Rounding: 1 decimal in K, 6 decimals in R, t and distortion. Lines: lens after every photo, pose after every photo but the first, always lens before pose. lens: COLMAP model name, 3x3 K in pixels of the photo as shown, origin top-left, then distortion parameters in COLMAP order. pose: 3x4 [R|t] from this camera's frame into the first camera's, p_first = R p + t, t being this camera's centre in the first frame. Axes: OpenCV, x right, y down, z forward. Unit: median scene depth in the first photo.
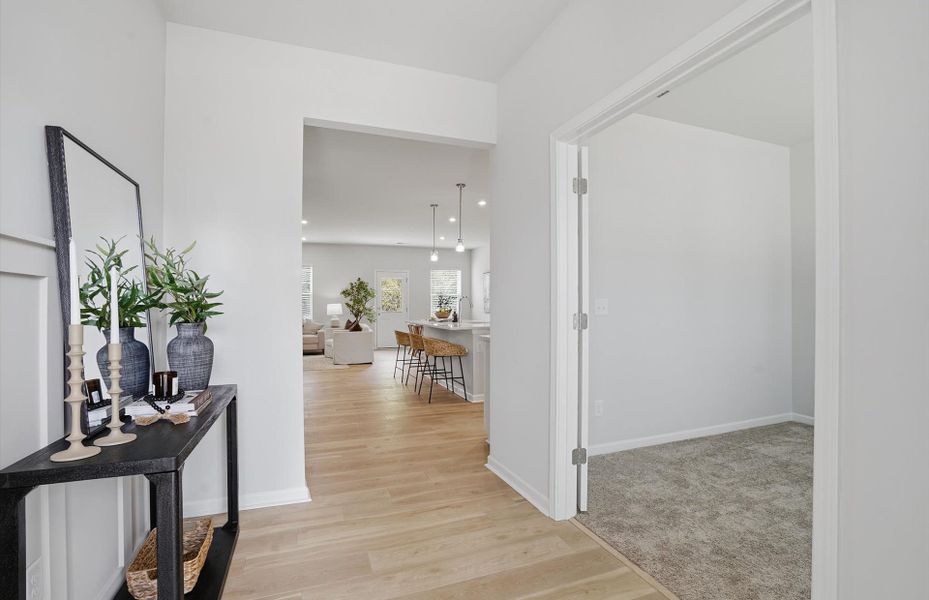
lens RADIAL K [[435.3, 0, 464.9], [0, 435.3, 304.0], [0, 0, 1]] dist [-0.021759, 0.000439]
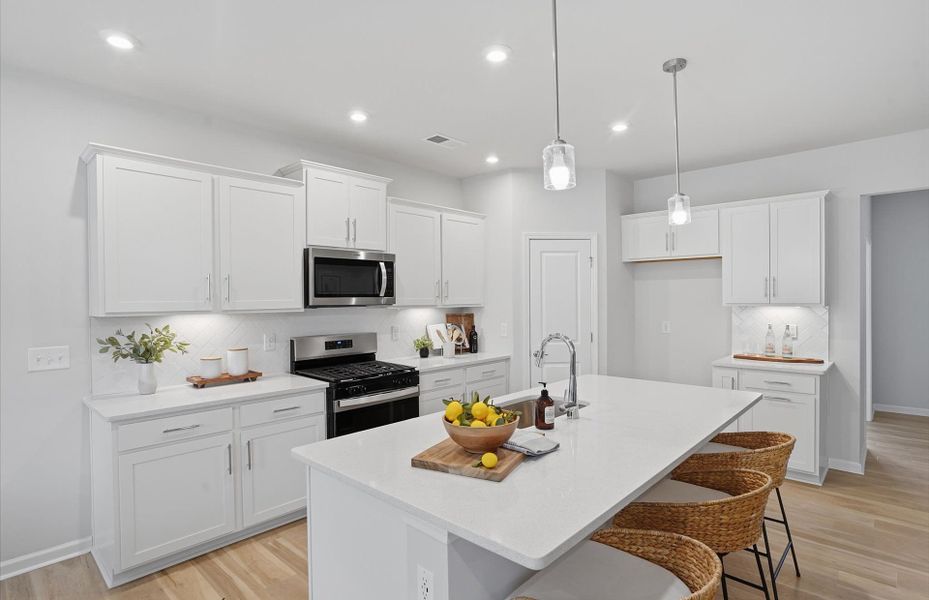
lens RADIAL K [[435.3, 0, 464.9], [0, 435.3, 304.0], [0, 0, 1]] dist [-0.021759, 0.000439]
pose [[-0.400840, -0.001545, 0.916147, -0.447459], [0.005292, 0.999978, 0.004002, -0.061291], [-0.916133, 0.006453, -0.400823, 1.942857]]
